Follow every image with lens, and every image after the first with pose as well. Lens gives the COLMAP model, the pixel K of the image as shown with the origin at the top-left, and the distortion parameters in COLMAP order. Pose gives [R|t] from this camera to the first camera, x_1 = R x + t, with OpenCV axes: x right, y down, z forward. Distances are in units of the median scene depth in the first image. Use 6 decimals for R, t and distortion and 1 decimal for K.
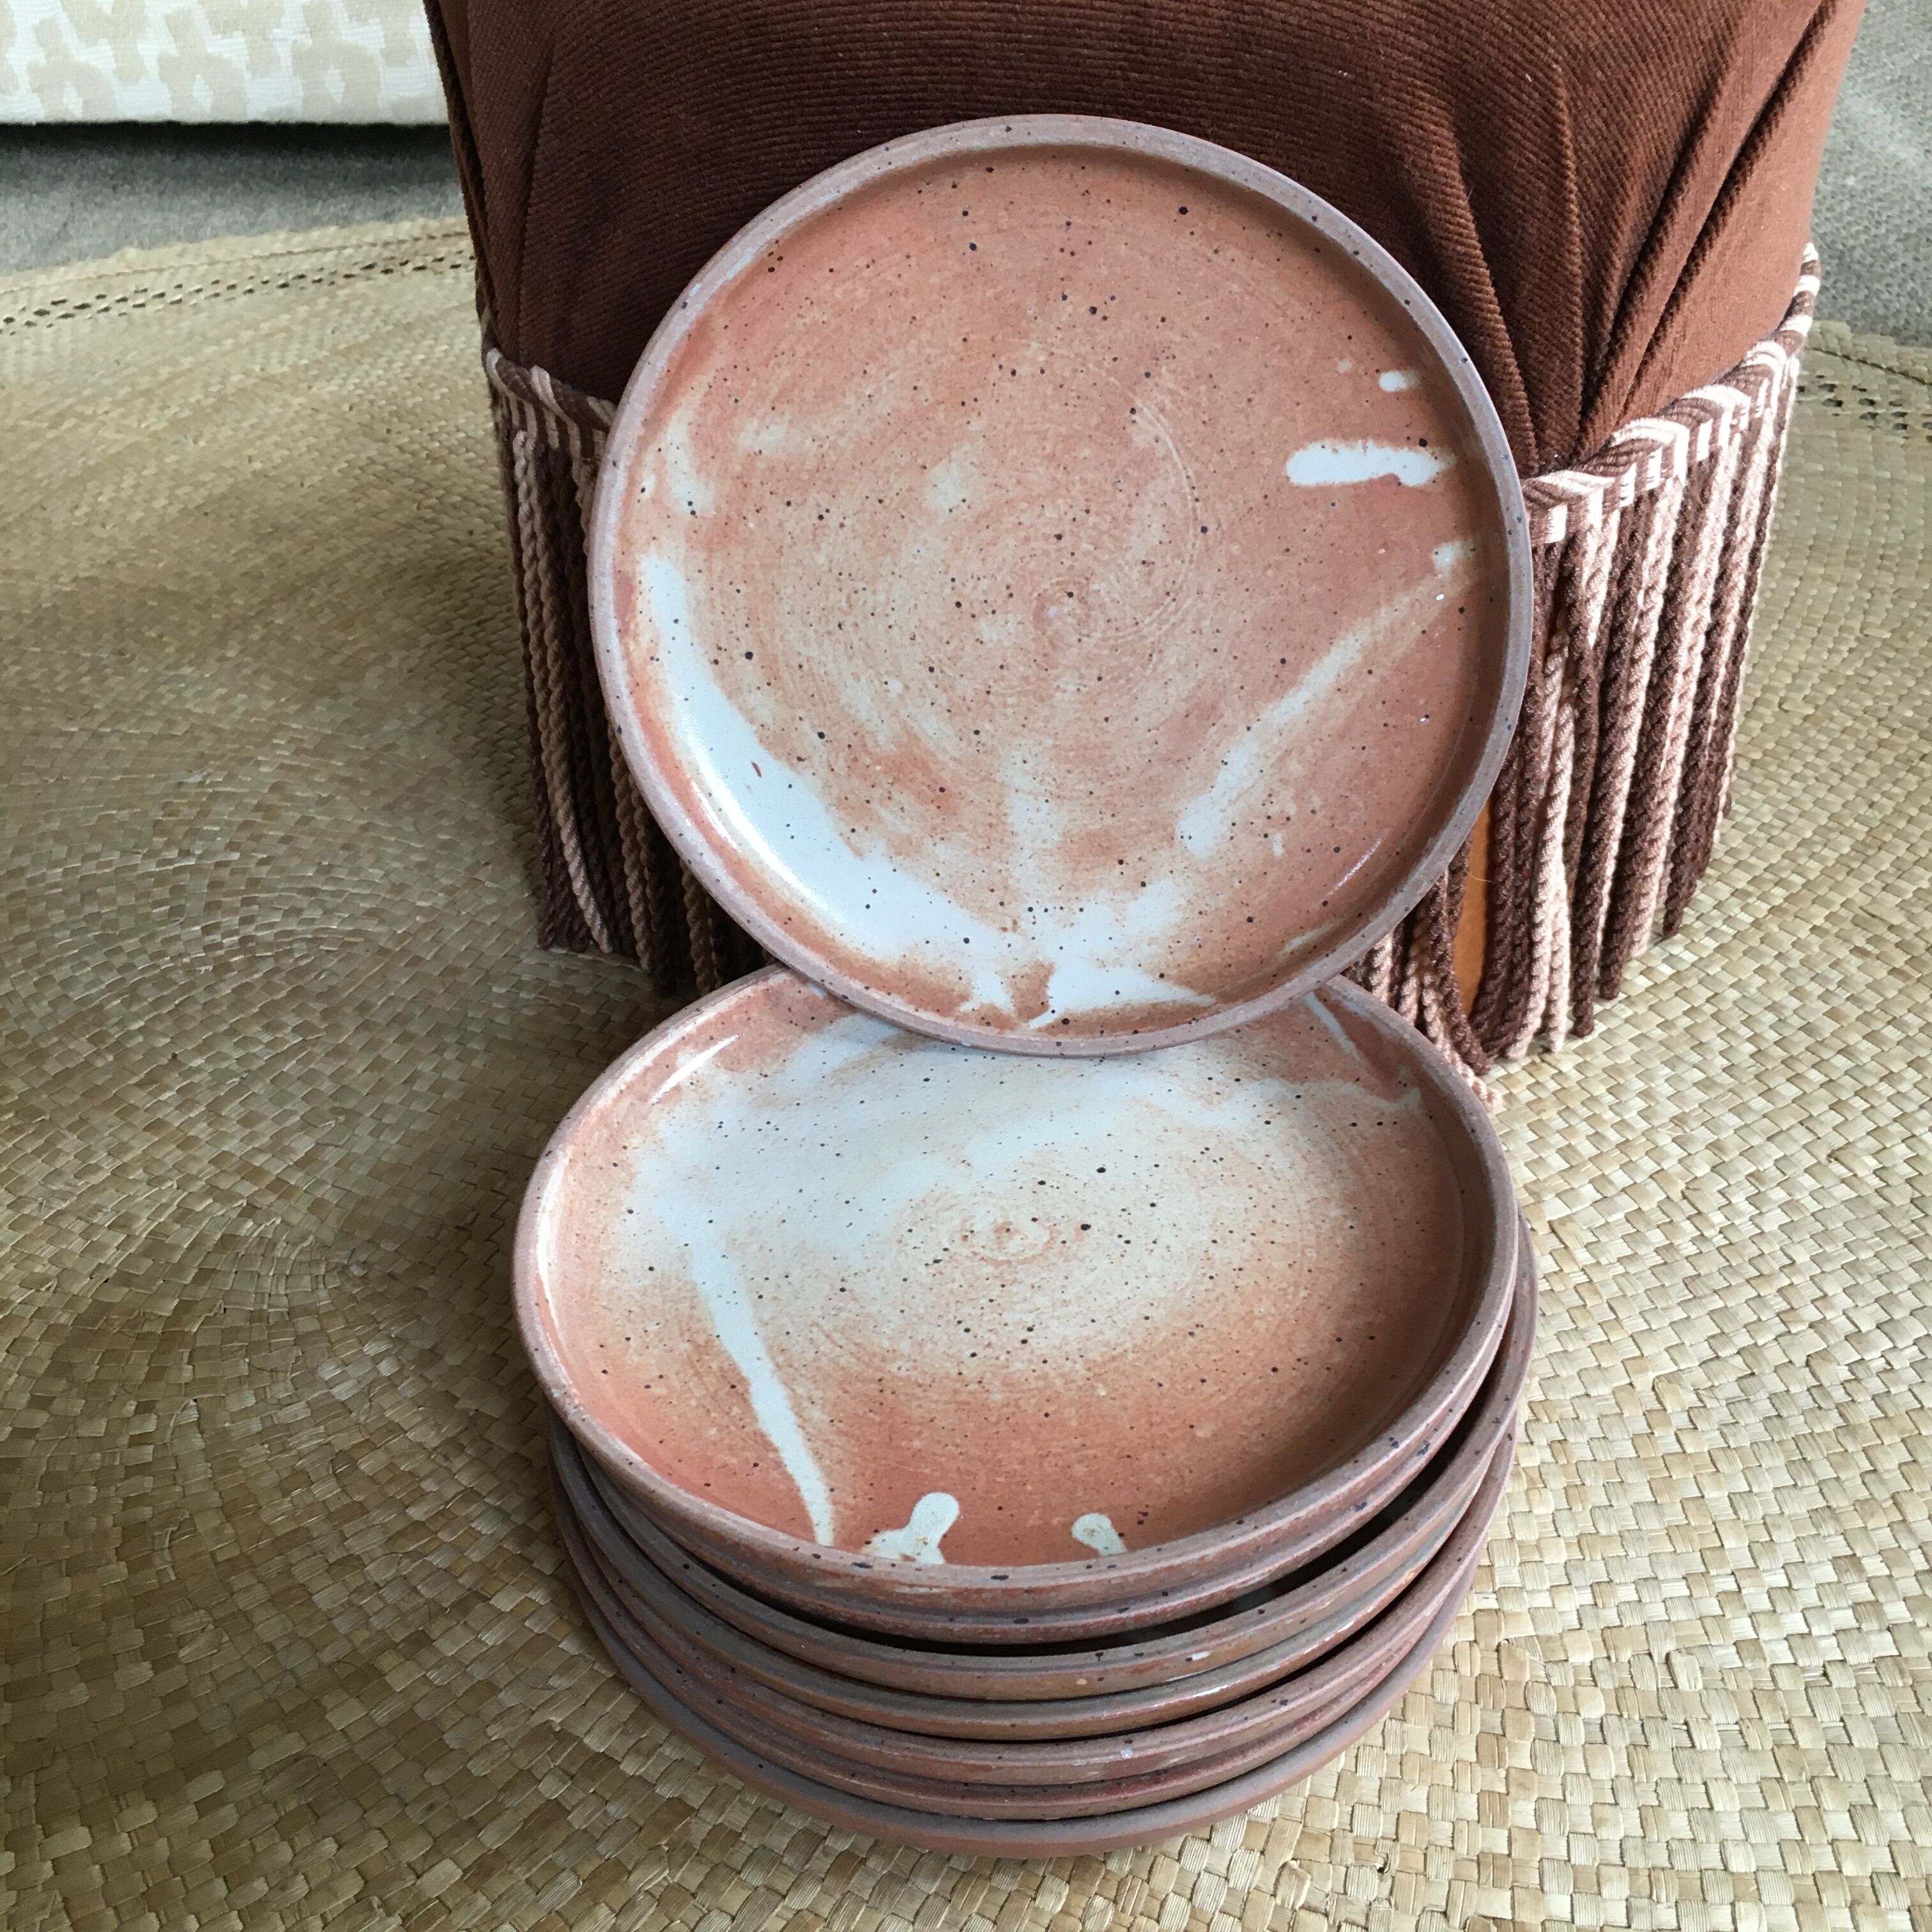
lens RADIAL K [[2432.6, 0, 966.0], [0, 2432.6, 966.0], [0, 0, 1]] dist [0.189864, -0.301634]
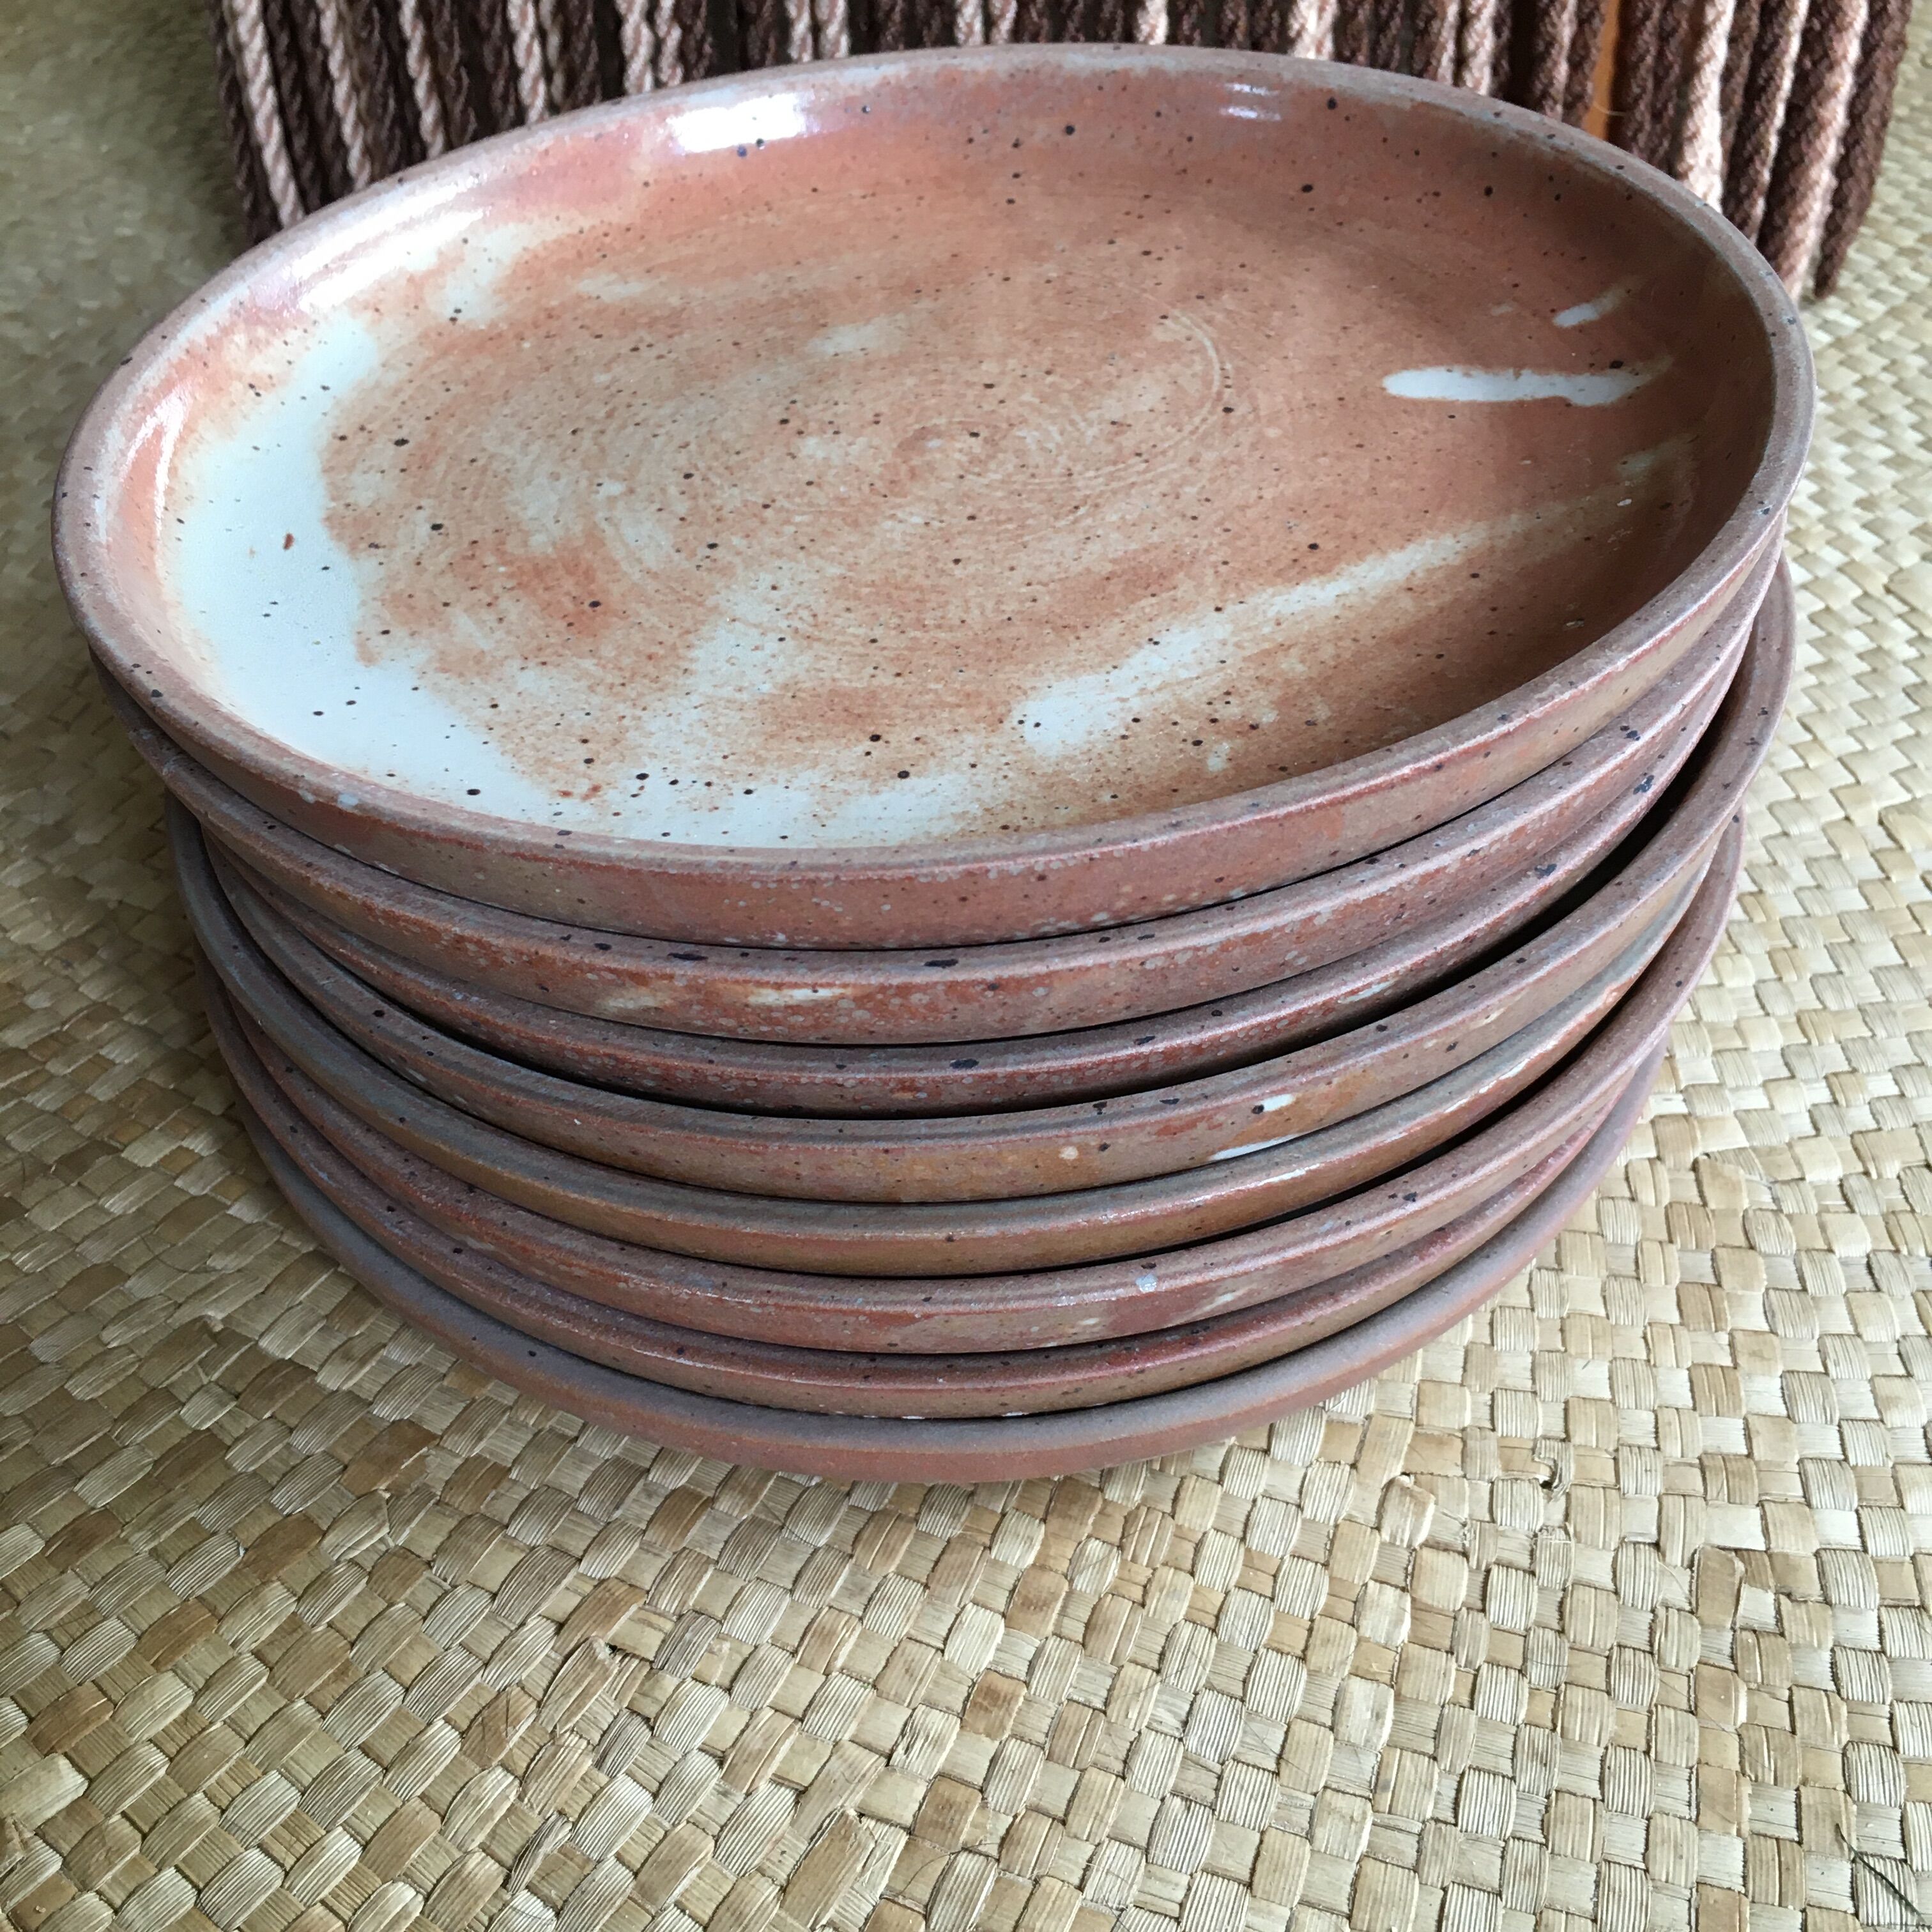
lens RADIAL K [[2437.5, 0, 966.0], [0, 2437.5, 966.0], [0, 0, 1]] dist [0.102361, -0.075297]
pose [[0.999042, -0.026555, 0.034773, 0.004416], [0.023825, 0.996771, 0.076686, 0.181731], [-0.036697, -0.075784, 0.996449, 0.398959]]
